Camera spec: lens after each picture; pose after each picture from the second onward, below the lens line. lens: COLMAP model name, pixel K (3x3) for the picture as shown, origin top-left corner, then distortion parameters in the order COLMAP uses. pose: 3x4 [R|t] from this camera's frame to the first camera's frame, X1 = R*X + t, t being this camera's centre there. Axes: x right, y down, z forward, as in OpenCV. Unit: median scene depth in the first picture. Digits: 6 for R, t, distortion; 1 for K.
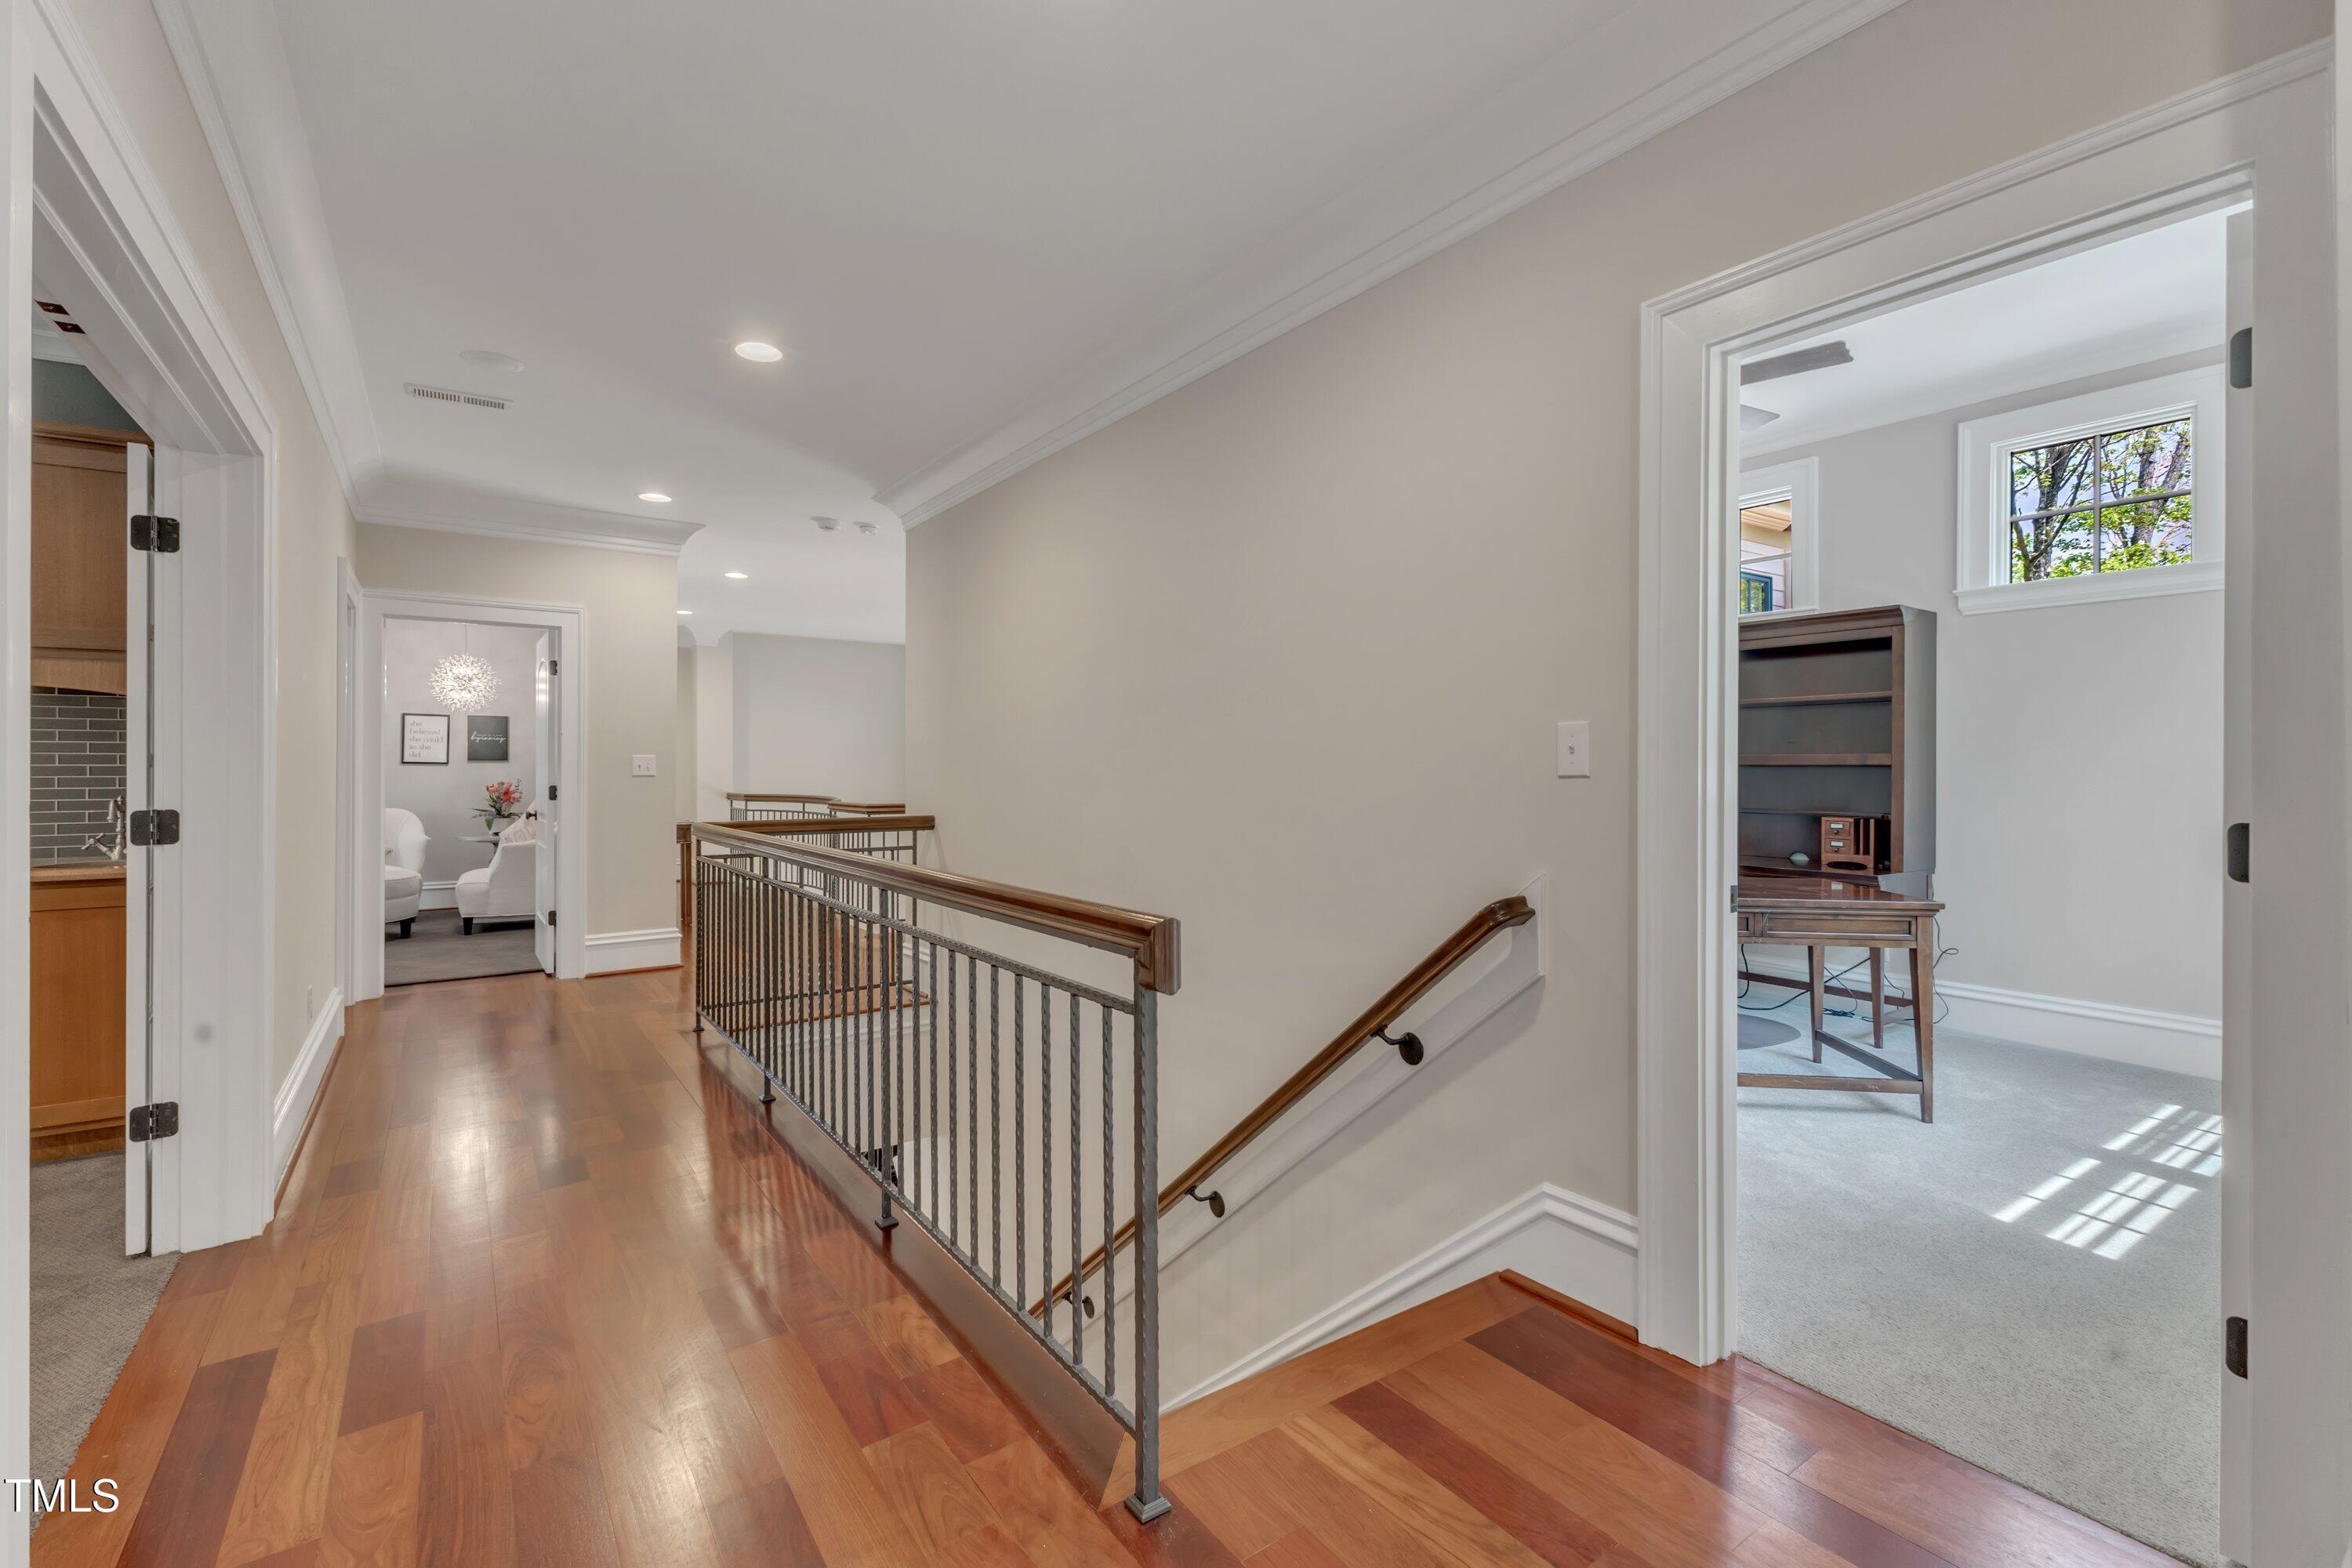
lens RADIAL K [[1030.4, 0, 1182.3], [0, 1030.4, 776.6], [0, 0, 1]] dist [0.008821, -0.002134]
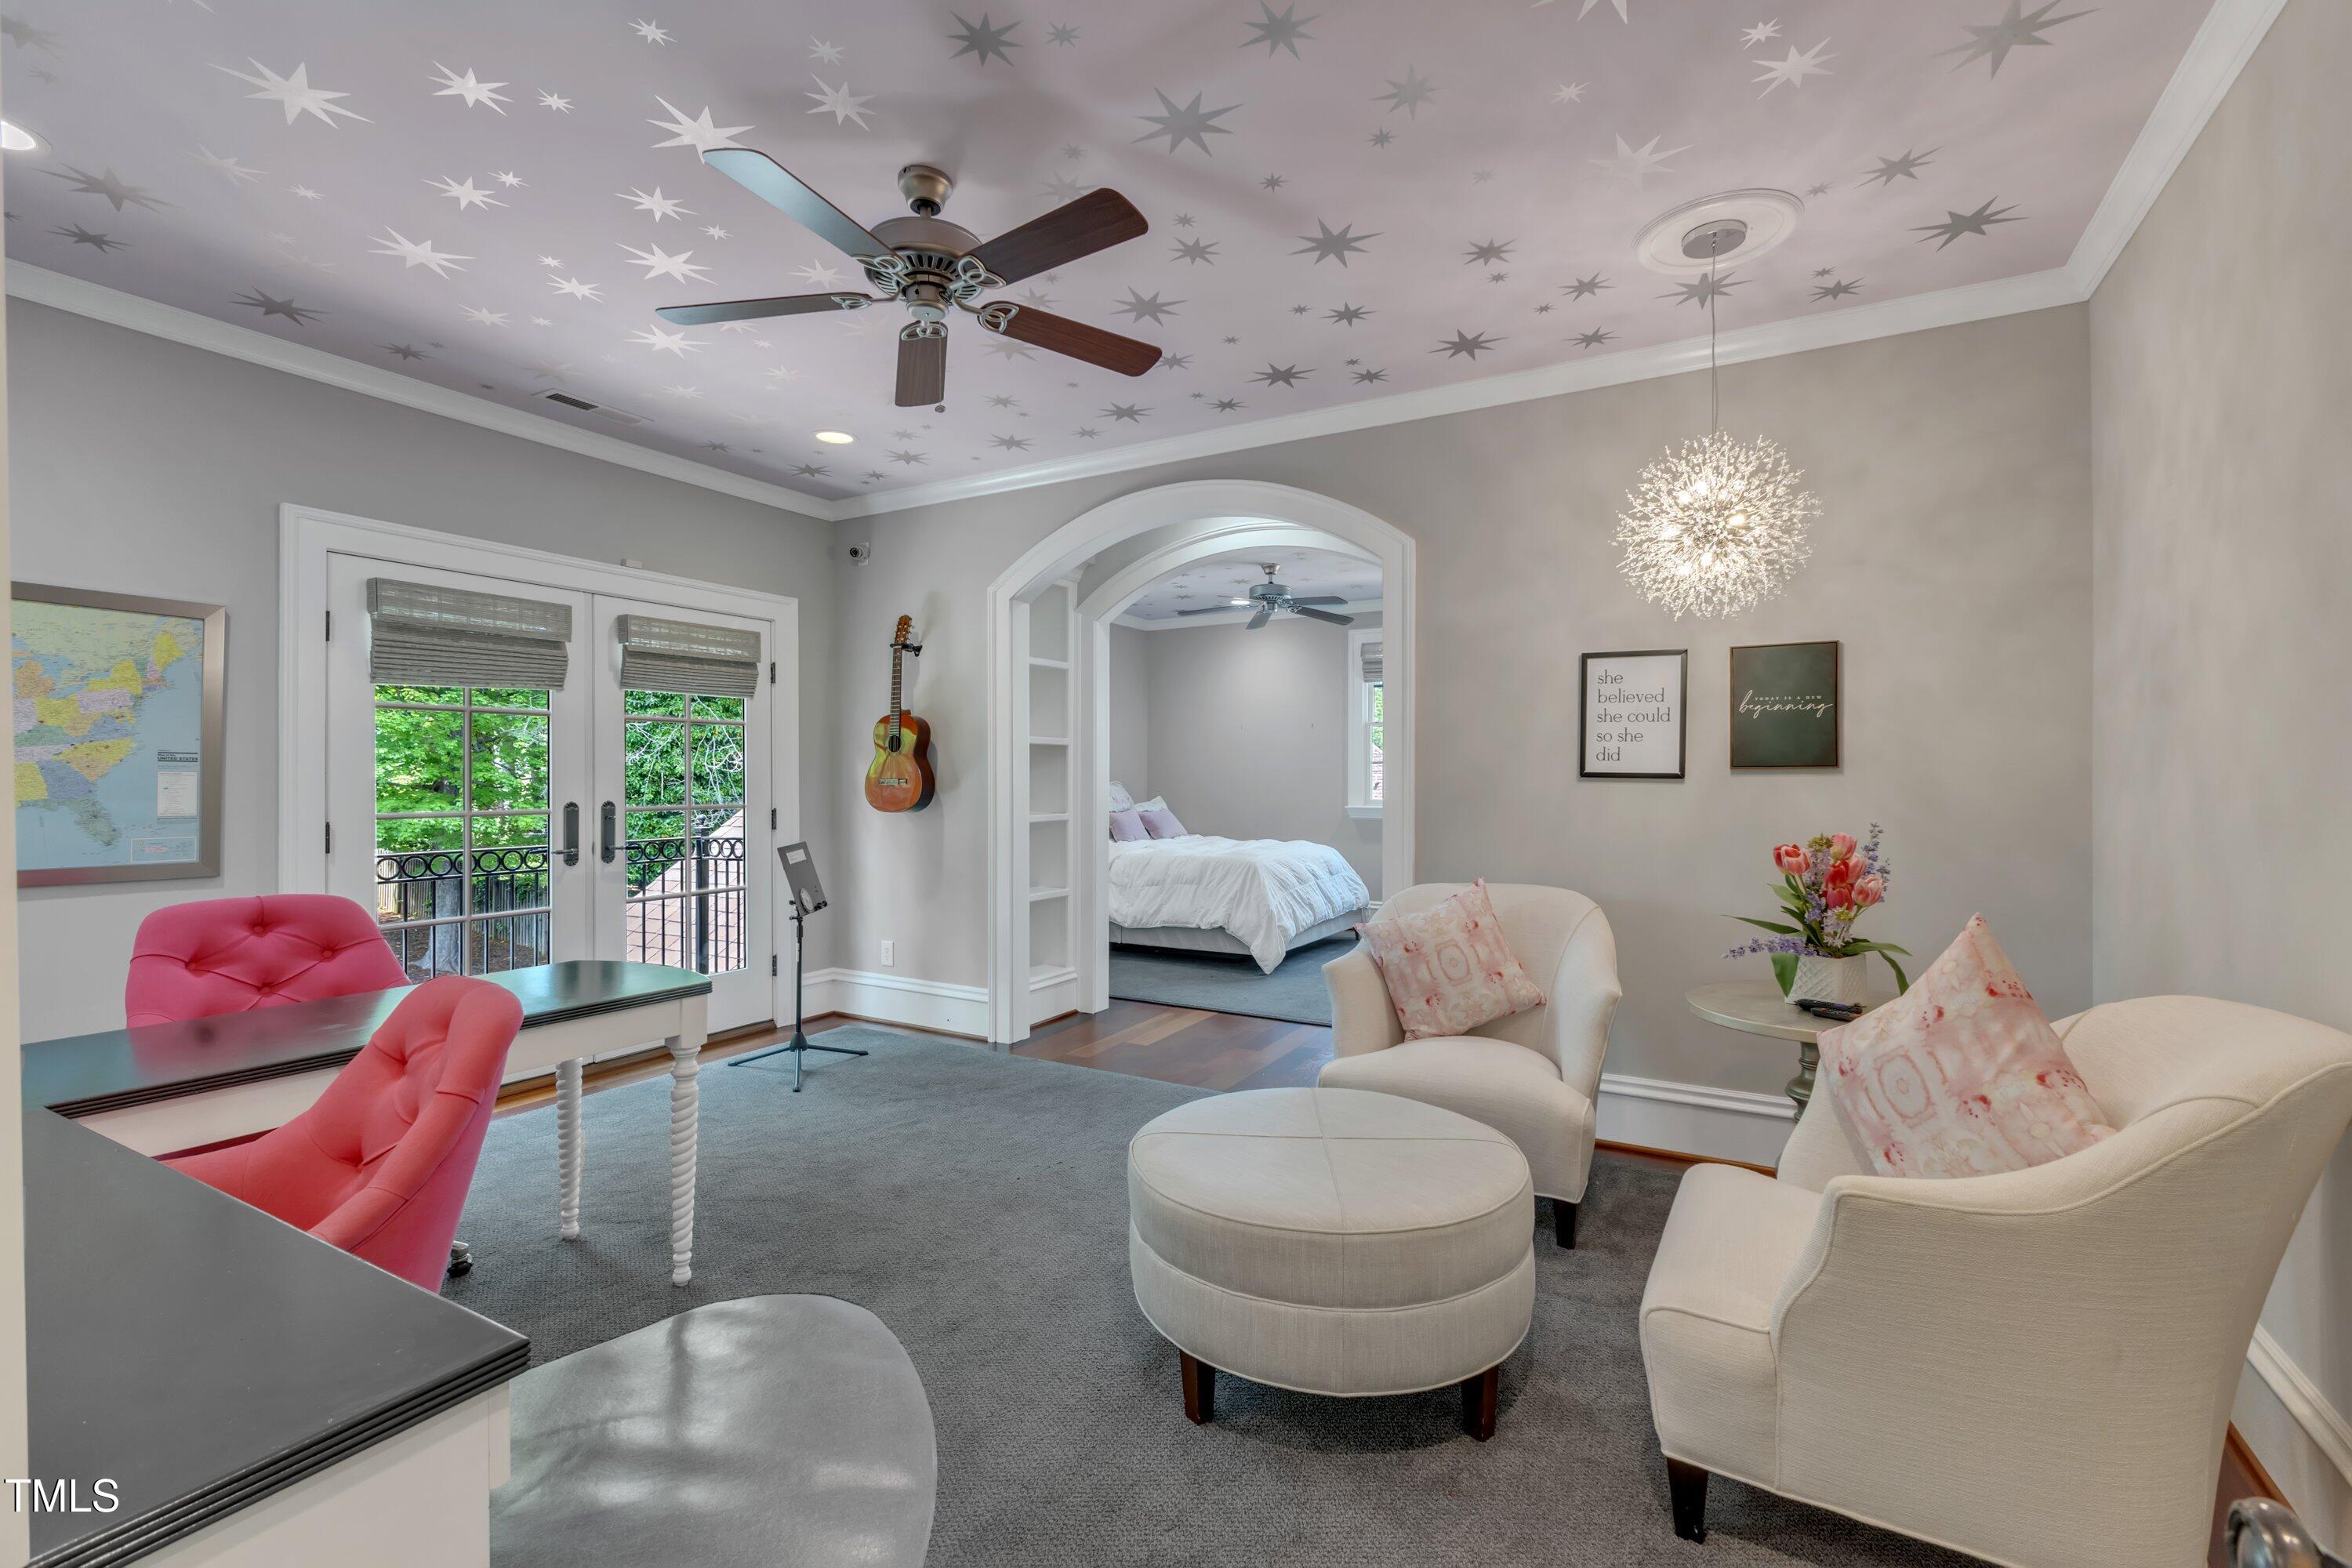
lens RADIAL K [[1030.4, 0, 1177.0], [0, 1030.4, 777.2], [0, 0, 1]] dist [0.008821, -0.002134]
pose [[0.423008, 0.000014, -0.906126, -0.459285], [0.001796, 0.999998, 0.000854, -0.013714], [0.906124, -0.001989, 0.423007, 0.692937]]
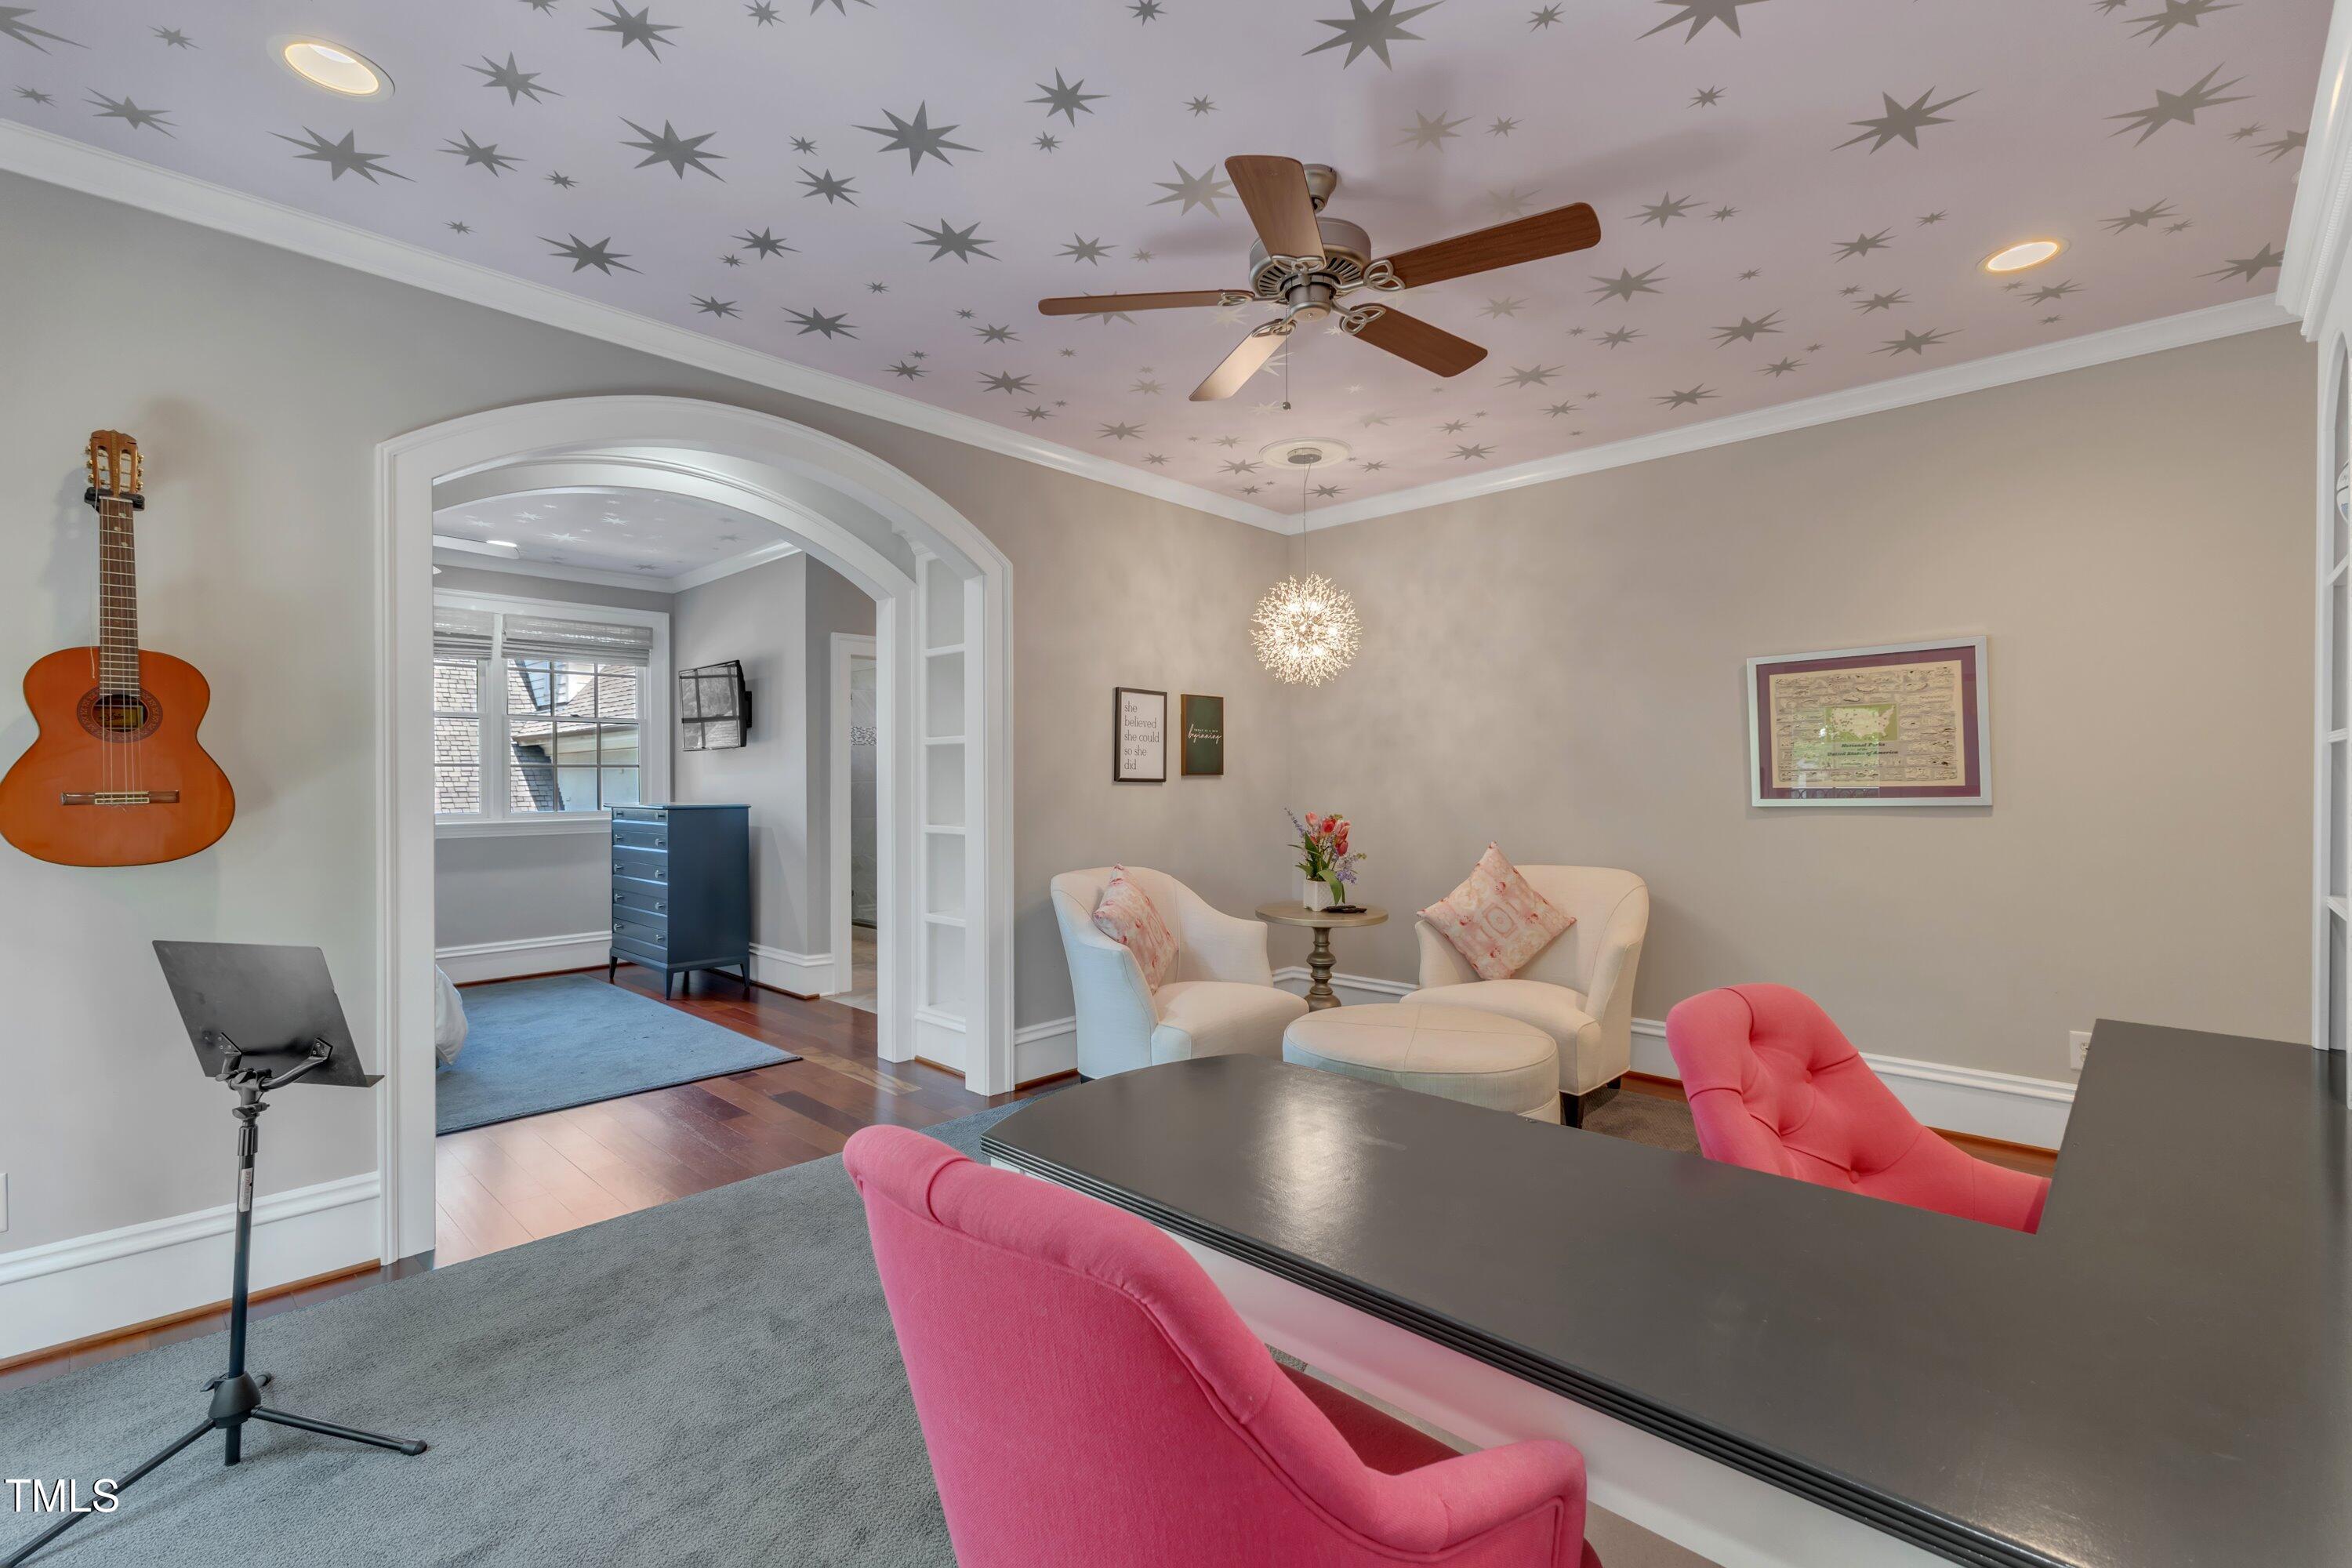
lens RADIAL K [[1030.4, 0, 1174.6], [0, 1030.4, 770.9], [0, 0, 1]] dist [0.008821, -0.002134]
pose [[0.979100, -0.003296, 0.203353, -0.844927], [0.005275, 0.999944, -0.009190, -0.013645], [-0.203312, 0.010071, 0.979062, 0.481928]]
